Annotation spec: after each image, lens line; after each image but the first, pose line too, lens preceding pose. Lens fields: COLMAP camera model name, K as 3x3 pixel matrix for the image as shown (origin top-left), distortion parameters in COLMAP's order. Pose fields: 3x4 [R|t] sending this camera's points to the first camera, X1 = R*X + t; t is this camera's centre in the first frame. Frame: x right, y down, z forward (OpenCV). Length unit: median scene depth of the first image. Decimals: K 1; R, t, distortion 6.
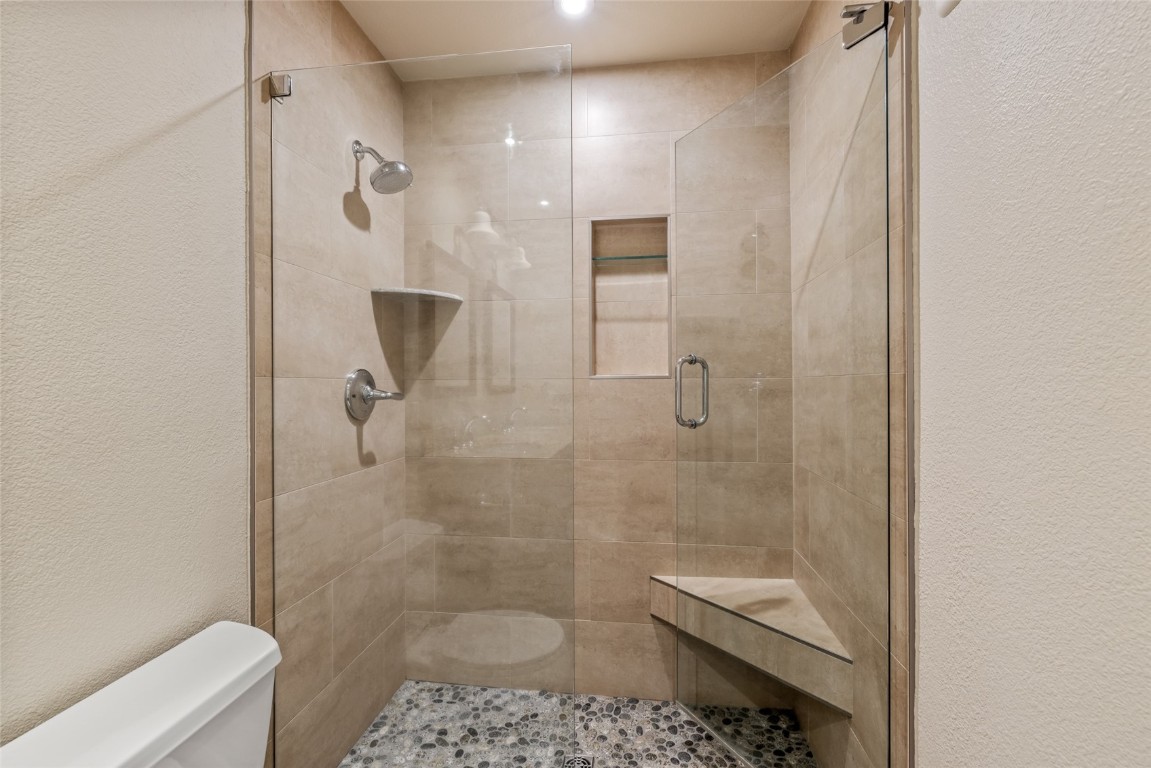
lens RADIAL K [[493.9, 0, 574.7], [0, 493.9, 385.7], [0, 0, 1]] dist [-0.003669, 0.001359]
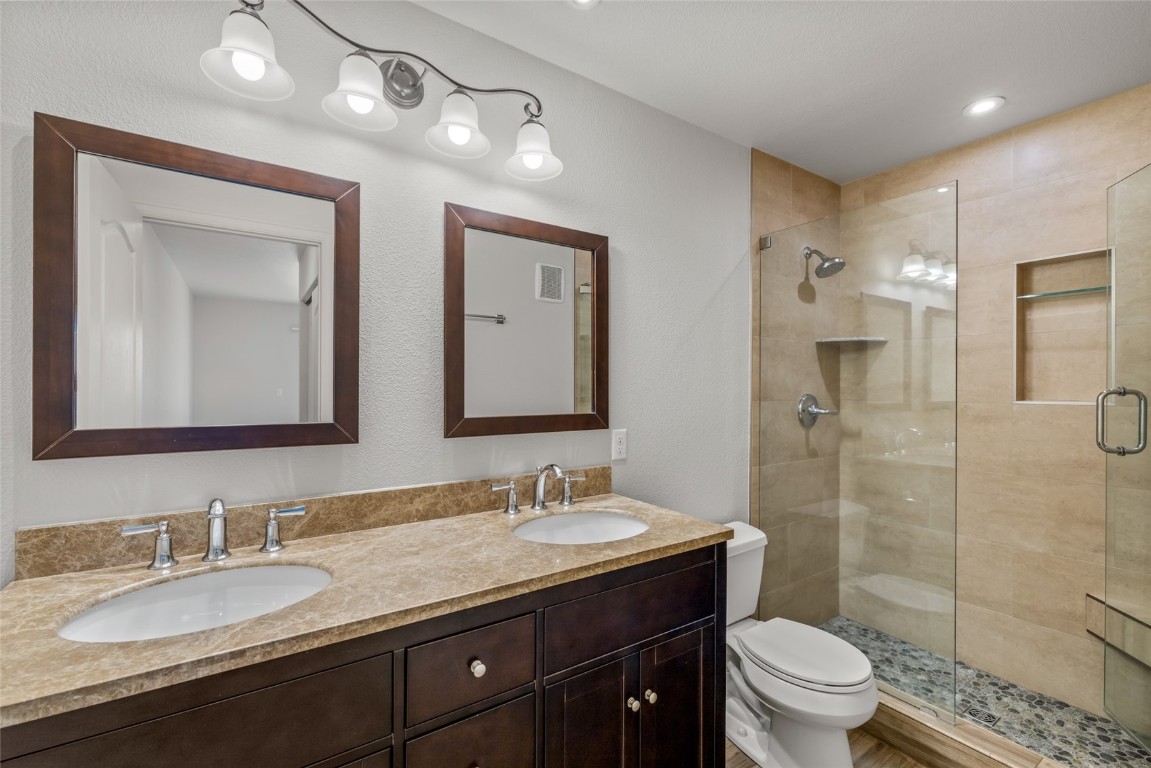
lens RADIAL K [[493.9, 0, 573.7], [0, 493.9, 386.7], [0, 0, 1]] dist [-0.003669, 0.001359]
pose [[0.659229, 0.005983, -0.751918, 0.223570], [-0.007611, 0.999970, 0.001284, -0.047994], [0.751904, 0.004876, 0.659255, -0.523509]]
